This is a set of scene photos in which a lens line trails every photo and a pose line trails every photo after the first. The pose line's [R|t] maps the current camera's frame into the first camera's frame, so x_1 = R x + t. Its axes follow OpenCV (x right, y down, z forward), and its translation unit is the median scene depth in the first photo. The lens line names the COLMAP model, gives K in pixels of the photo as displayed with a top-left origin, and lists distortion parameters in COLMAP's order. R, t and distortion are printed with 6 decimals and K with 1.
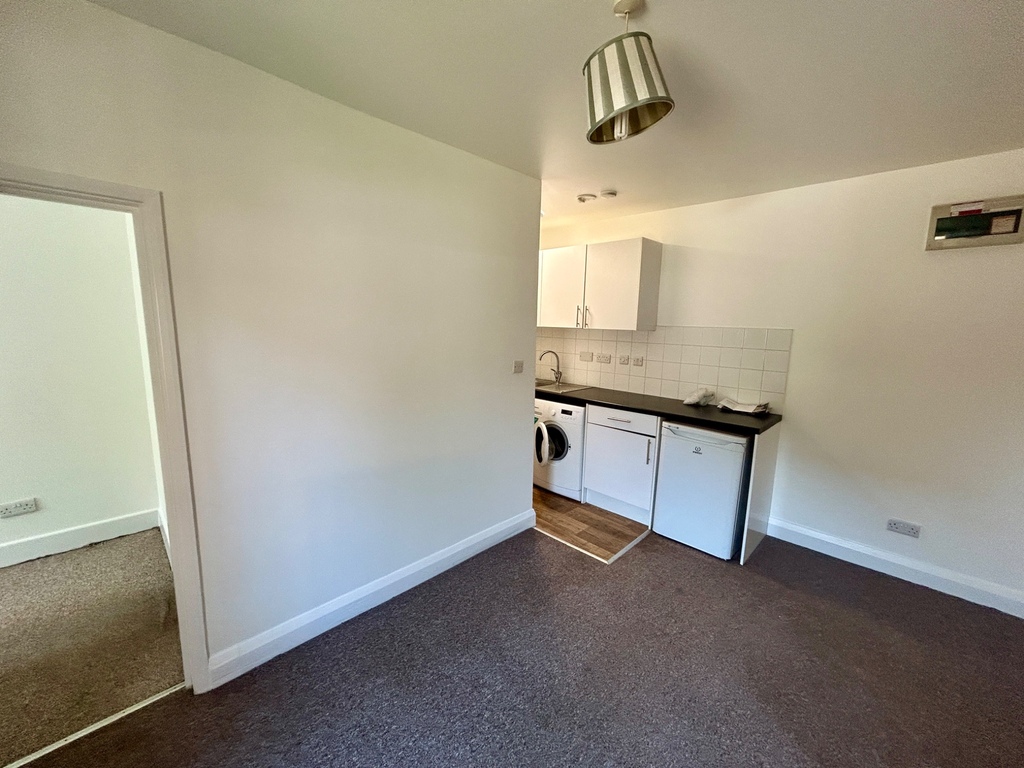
lens RADIAL K [[411.1, 0, 511.5], [0, 411.1, 384.3], [0, 0, 1]] dist [-0.002690, 0.001184]
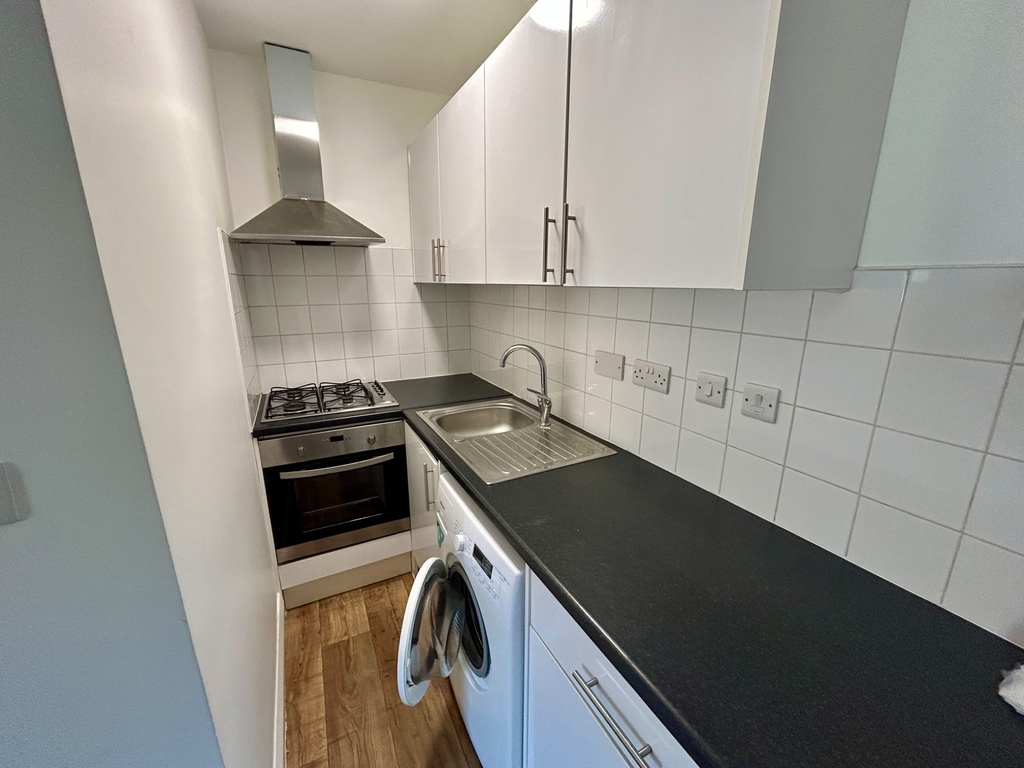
lens RADIAL K [[411.1, 0, 511.8], [0, 411.1, 384.7], [0, 0, 1]] dist [-0.002690, 0.001184]
pose [[0.953041, 0.053341, -0.298105, 0.227844], [-0.027487, 0.995539, 0.090261, -0.087714], [0.301590, -0.077829, 0.950256, 0.682530]]
